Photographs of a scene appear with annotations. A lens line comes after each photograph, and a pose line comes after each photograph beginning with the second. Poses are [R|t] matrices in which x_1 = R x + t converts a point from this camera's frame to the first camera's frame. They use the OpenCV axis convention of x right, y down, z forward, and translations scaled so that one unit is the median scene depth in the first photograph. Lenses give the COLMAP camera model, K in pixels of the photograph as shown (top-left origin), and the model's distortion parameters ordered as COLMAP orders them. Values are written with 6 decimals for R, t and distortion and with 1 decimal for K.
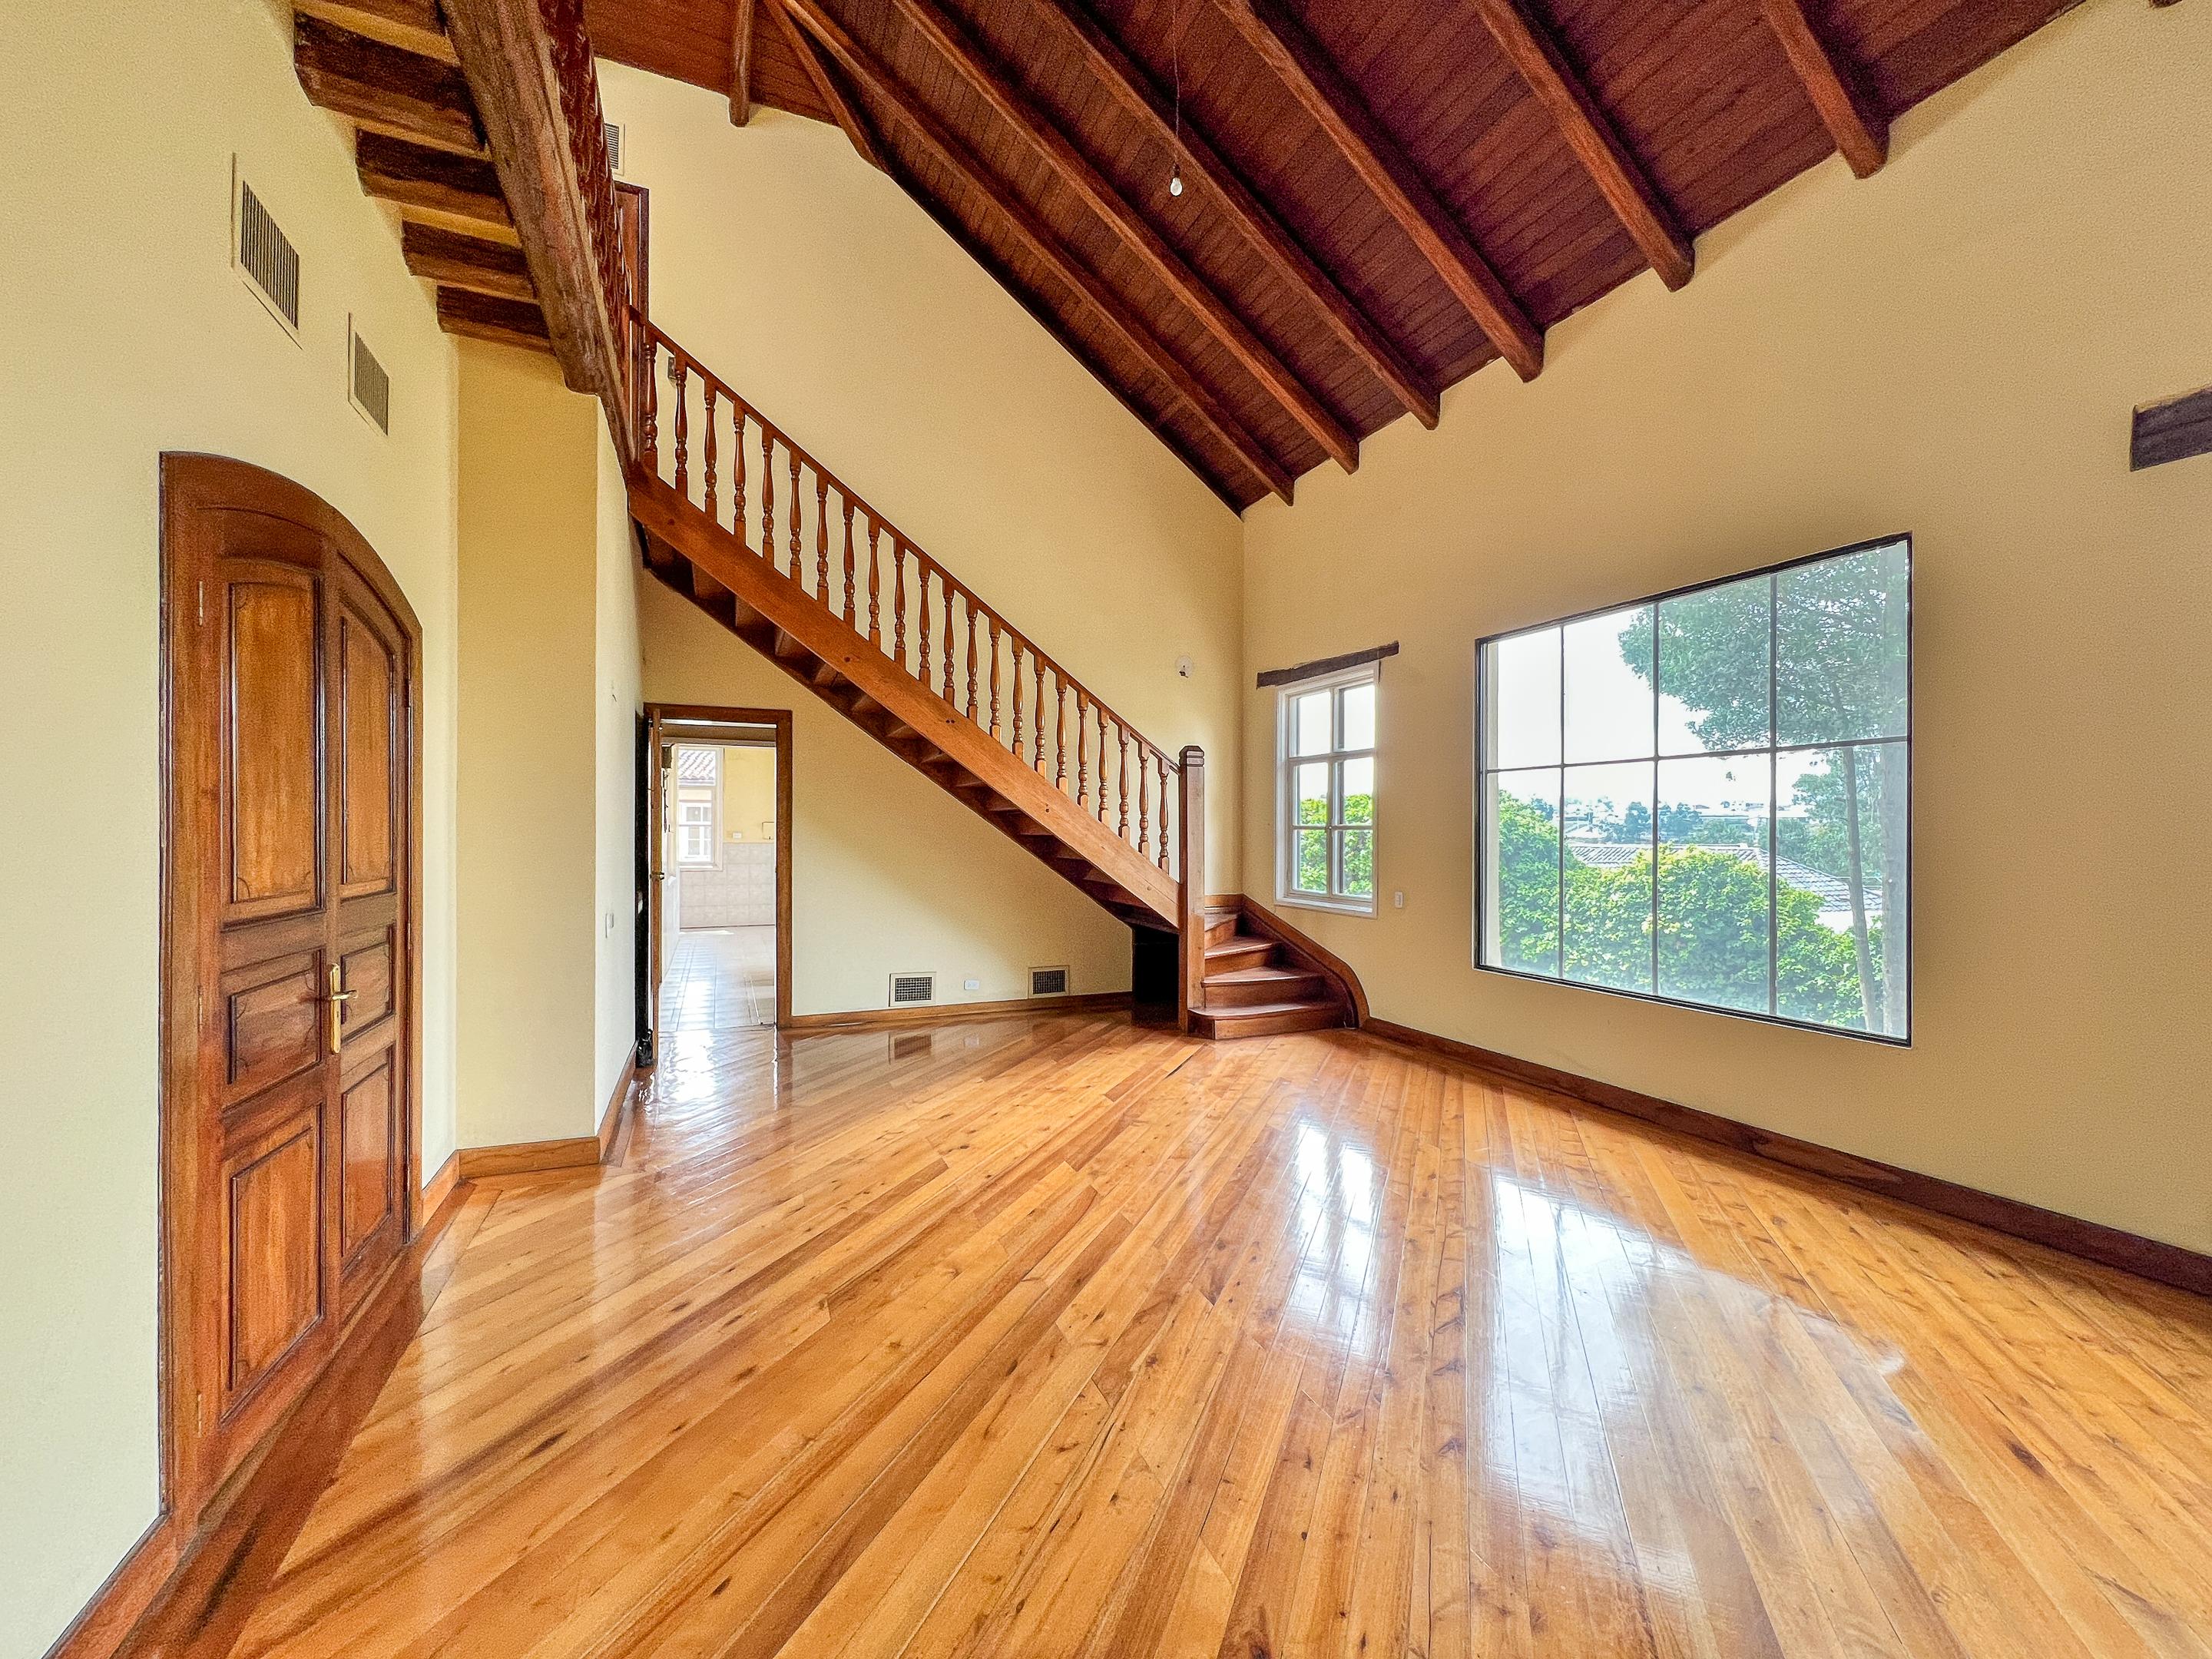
lens RADIAL K [[903.7, 0, 1106.0], [0, 903.7, 829.5], [0, 0, 1]] dist [0.002741, -0.000172]
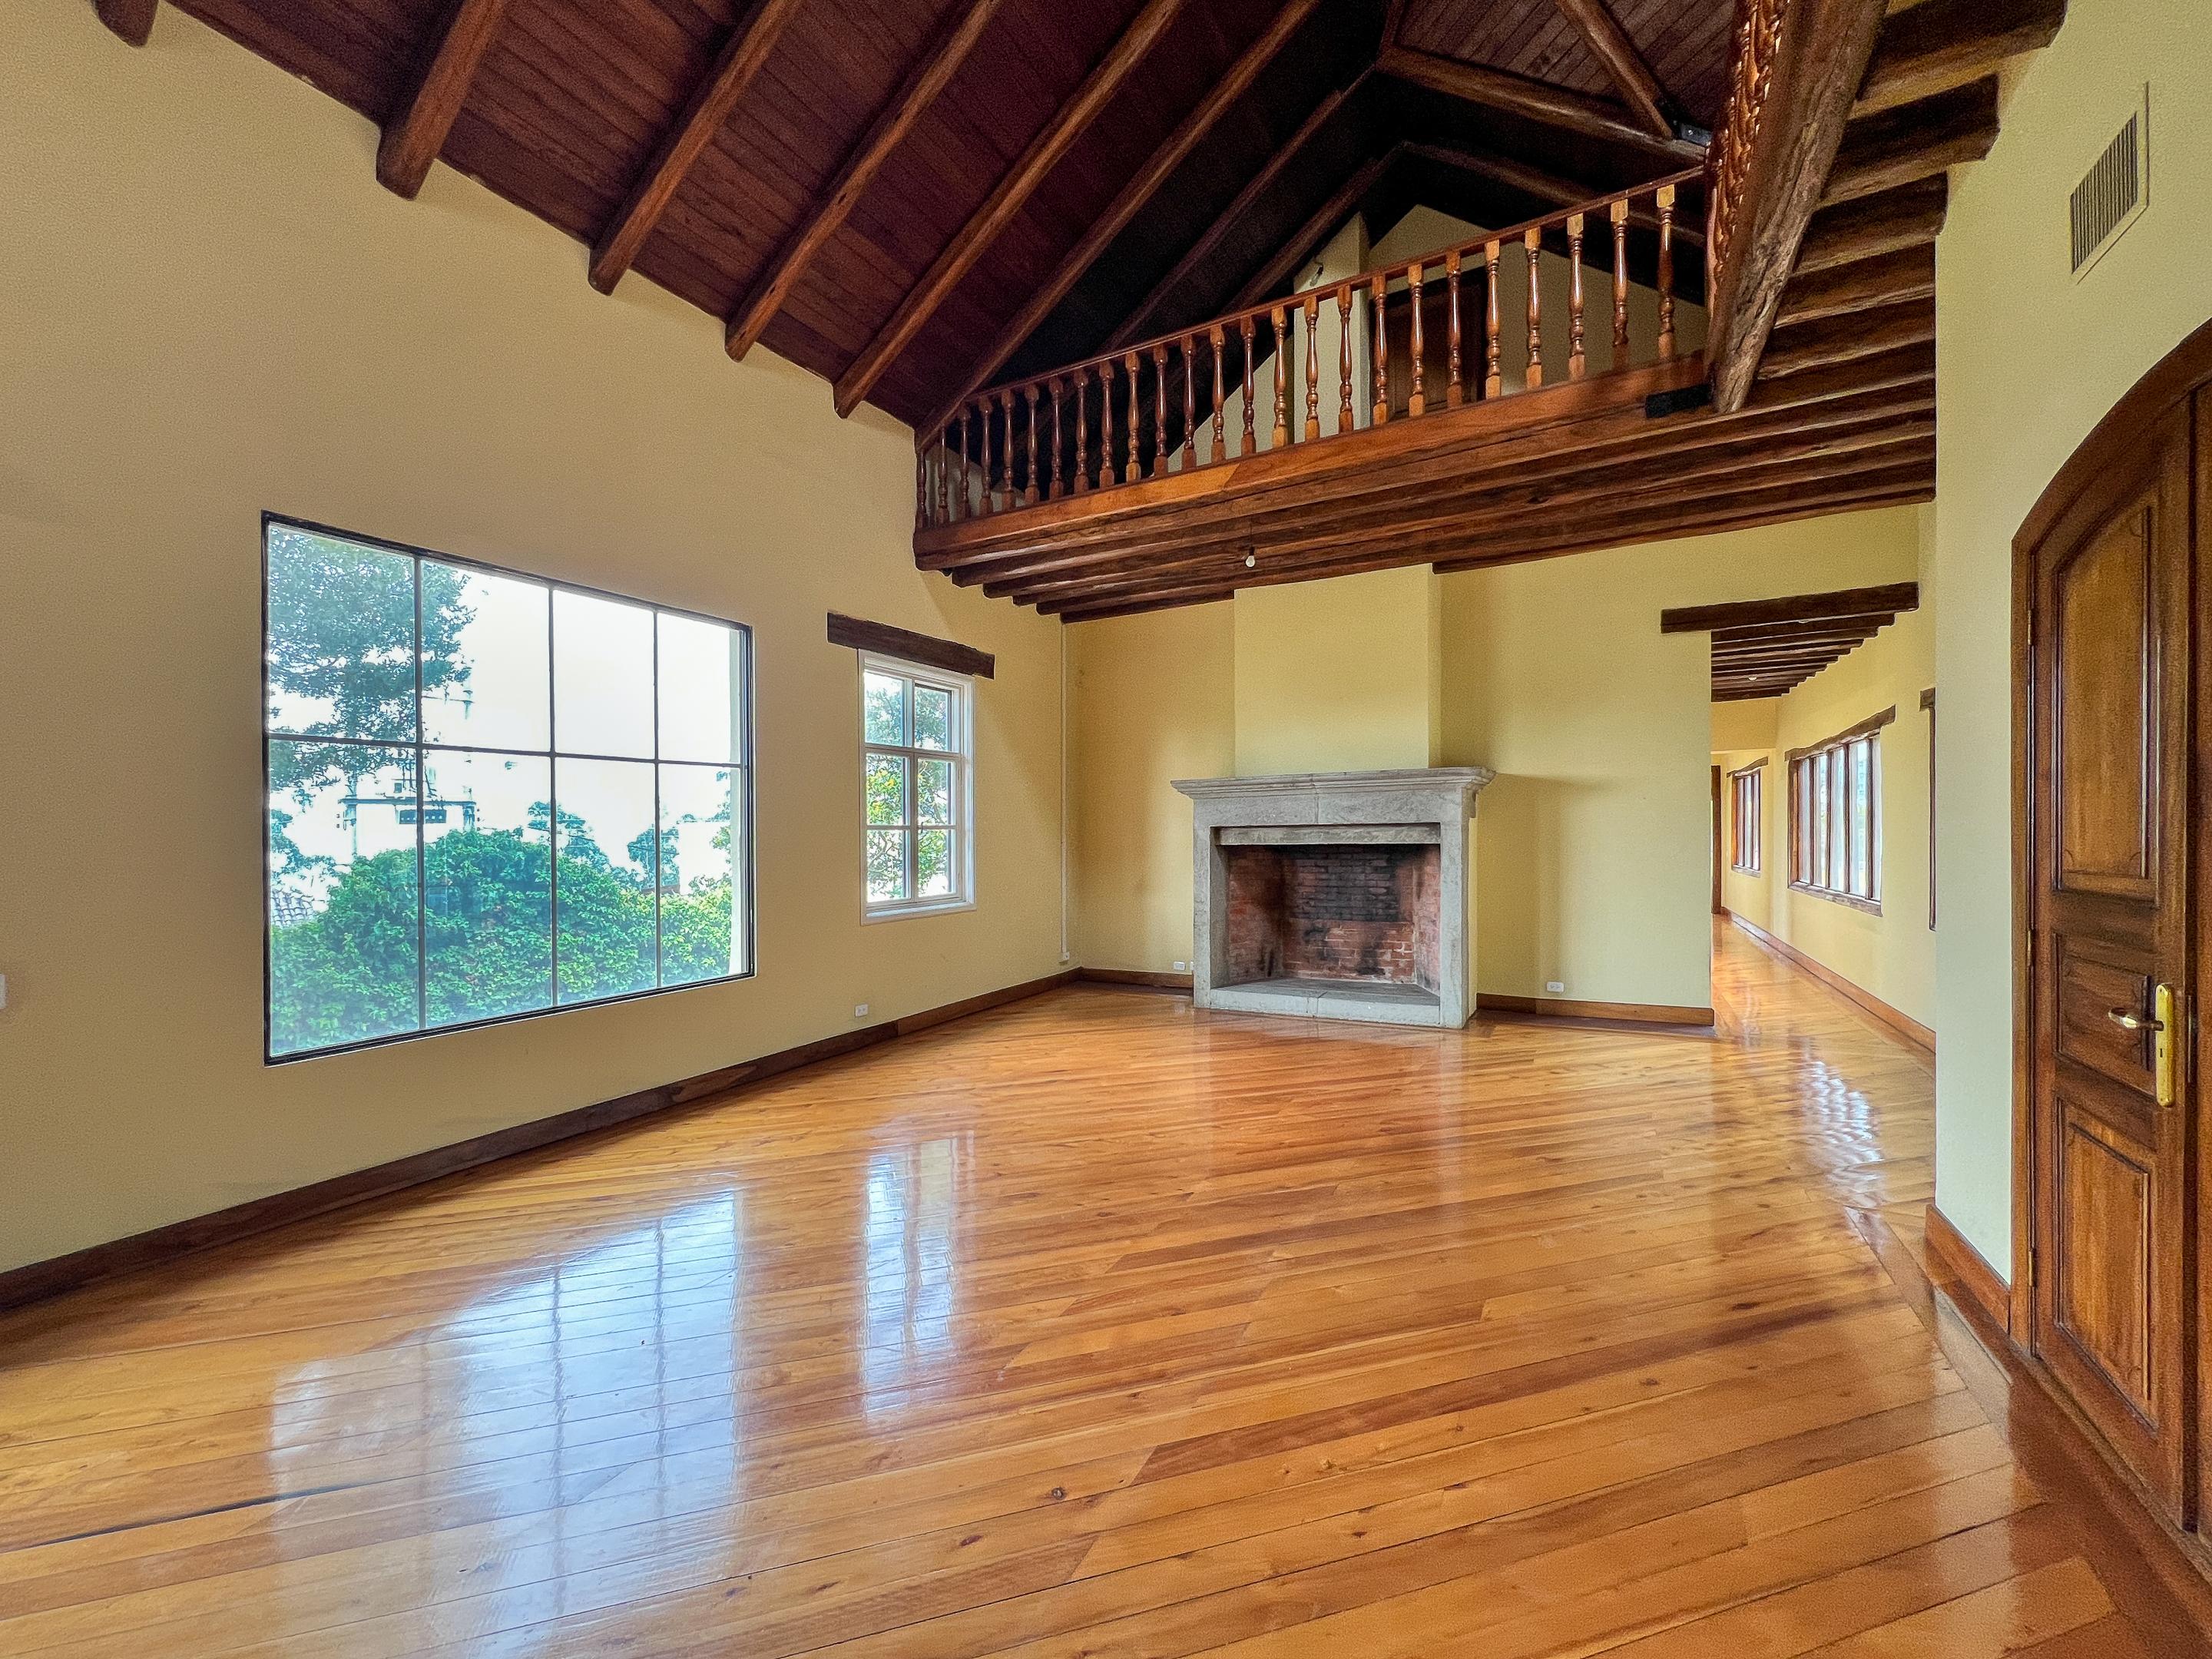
lens RADIAL K [[903.7, 0, 1106.0], [0, 903.7, 829.5], [0, 0, 1]] dist [0.002741, -0.000172]
pose [[-0.626673, -0.001727, 0.779281, -0.550176], [0.002445, 0.999988, 0.004182, -0.002777], [-0.779279, 0.004526, -0.626661, 1.291894]]
